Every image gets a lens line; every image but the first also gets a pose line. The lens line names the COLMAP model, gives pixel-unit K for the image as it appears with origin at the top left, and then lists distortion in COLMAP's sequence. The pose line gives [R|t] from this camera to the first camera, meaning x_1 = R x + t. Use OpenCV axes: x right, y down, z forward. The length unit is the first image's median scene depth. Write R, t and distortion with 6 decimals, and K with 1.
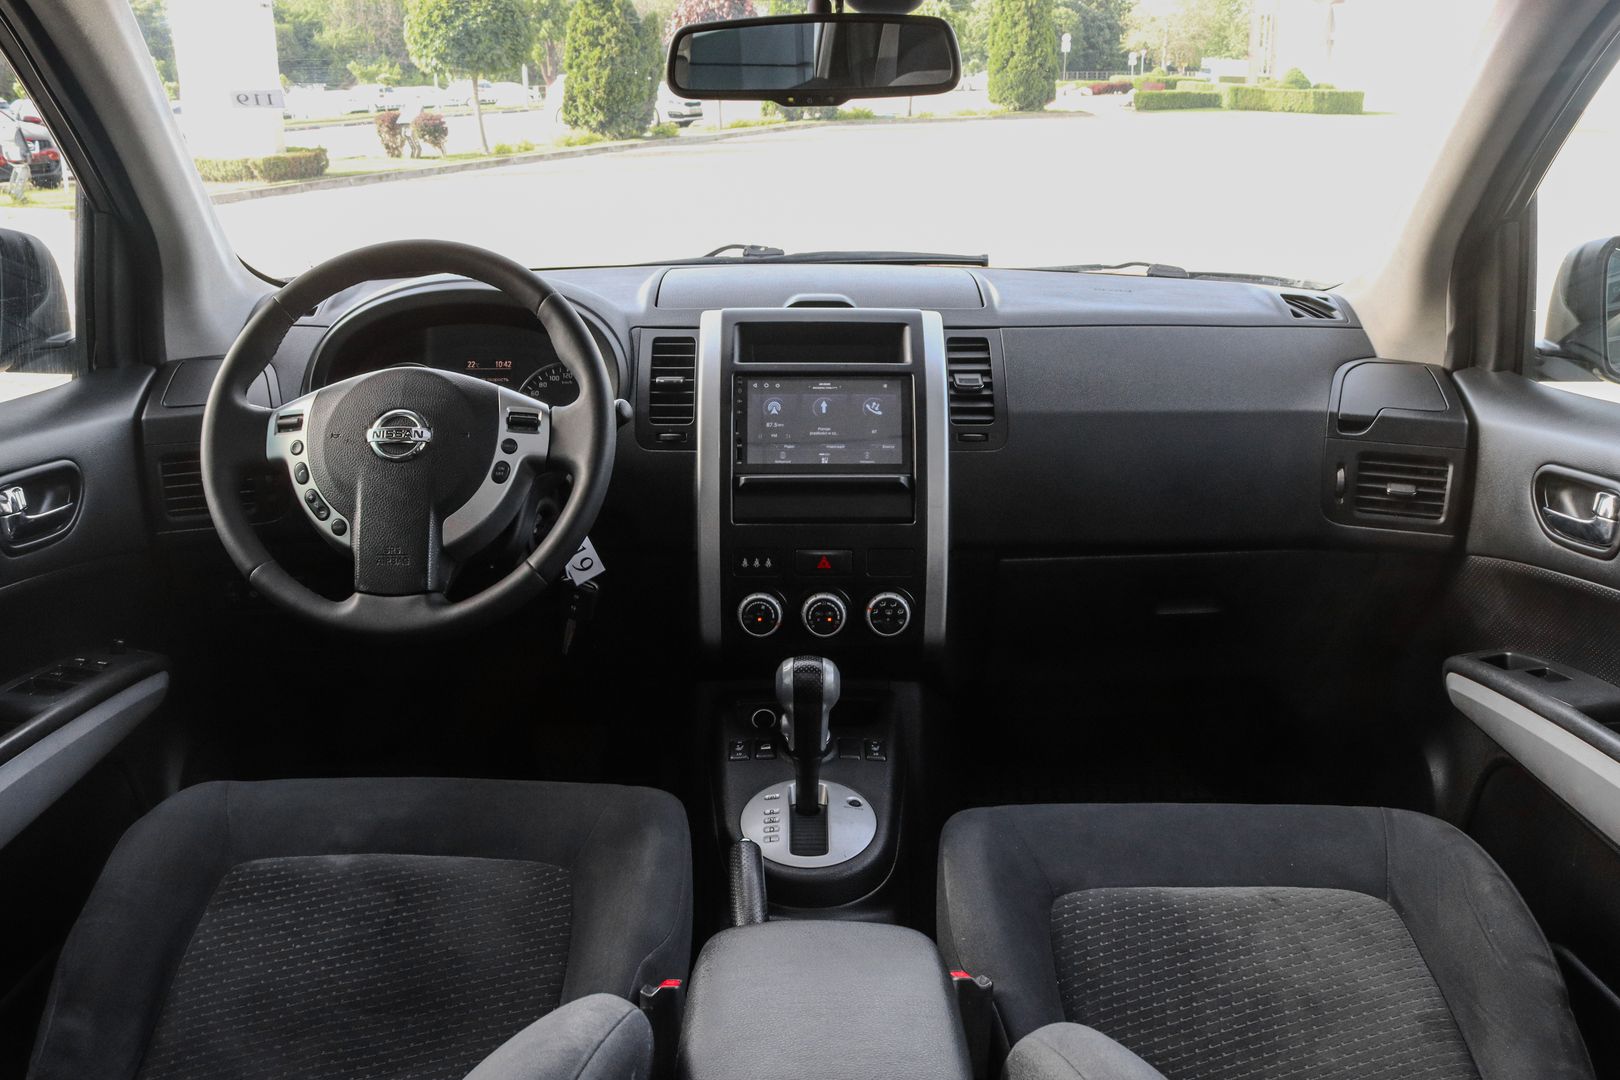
lens RADIAL K [[1452.3, 0, 810.0], [0, 1452.3, 540.0], [0, 0, 1]] dist [-0.199649, 0.219661]
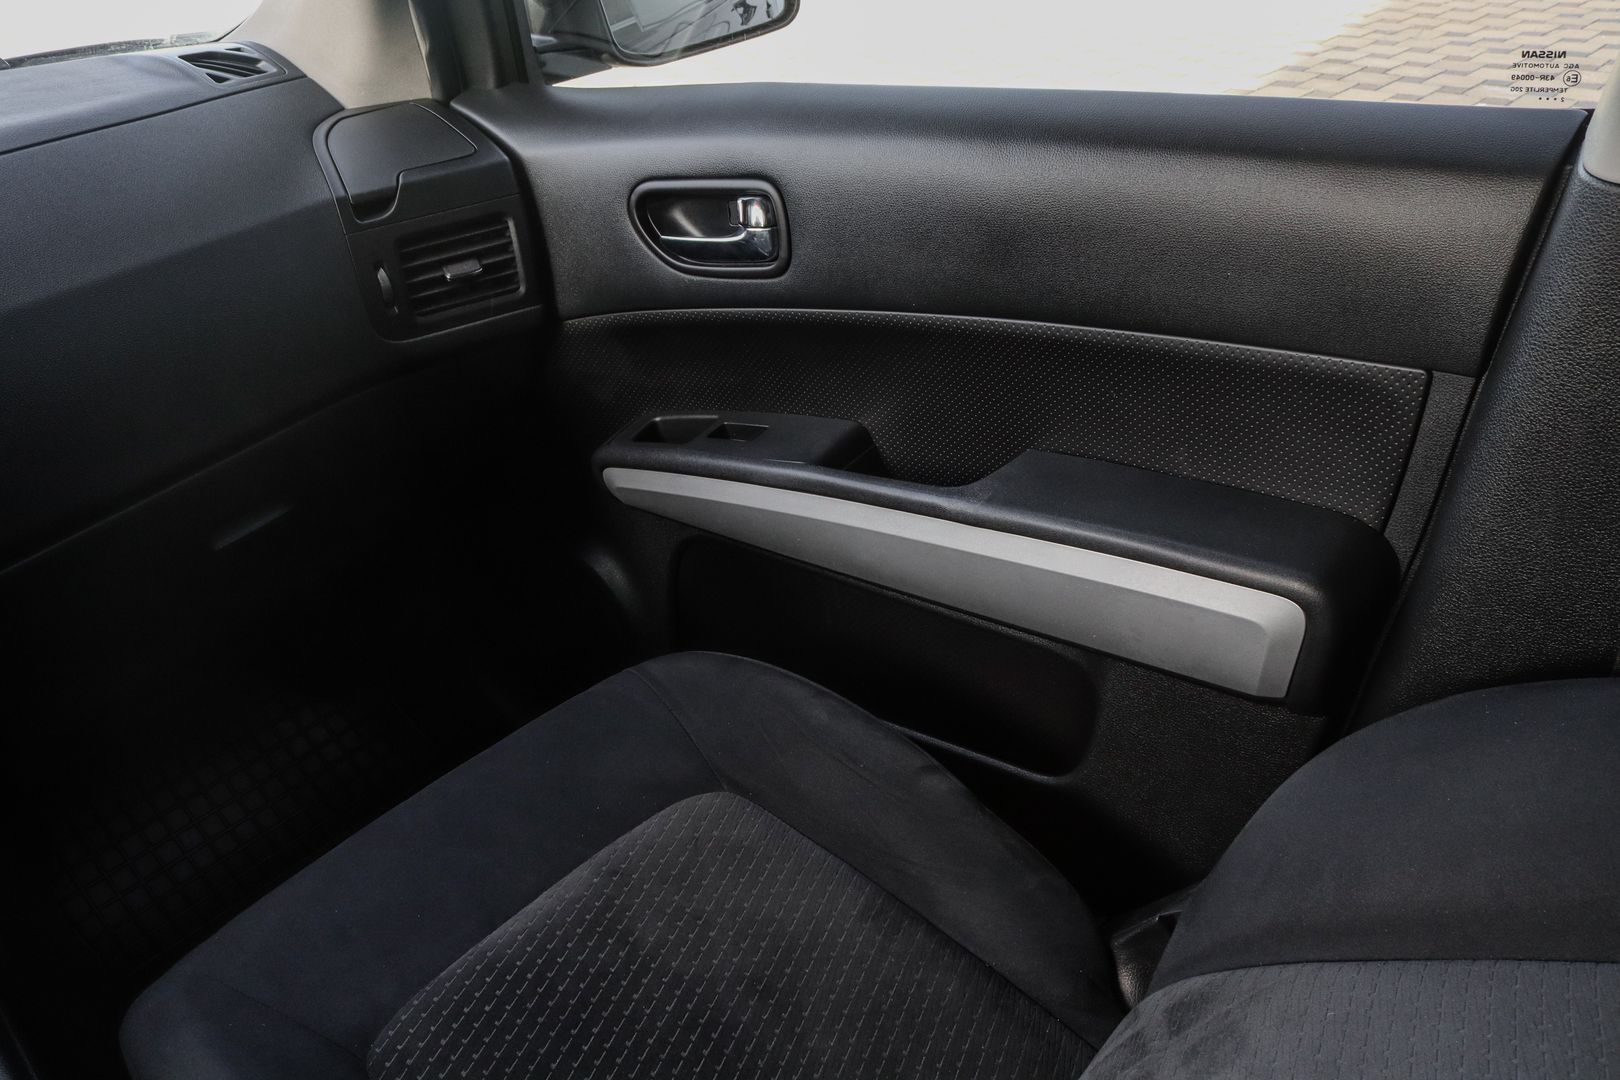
lens RADIAL K [[1334.7, 0, 810.0], [0, 1334.7, 540.0], [0, 0, 1]] dist [-0.170877, 0.149257]
pose [[0.635784, -0.430021, 0.640984, 0.024011], [0.298799, 0.902804, 0.309295, -0.065741], [-0.711687, -0.005119, 0.702478, 0.368189]]
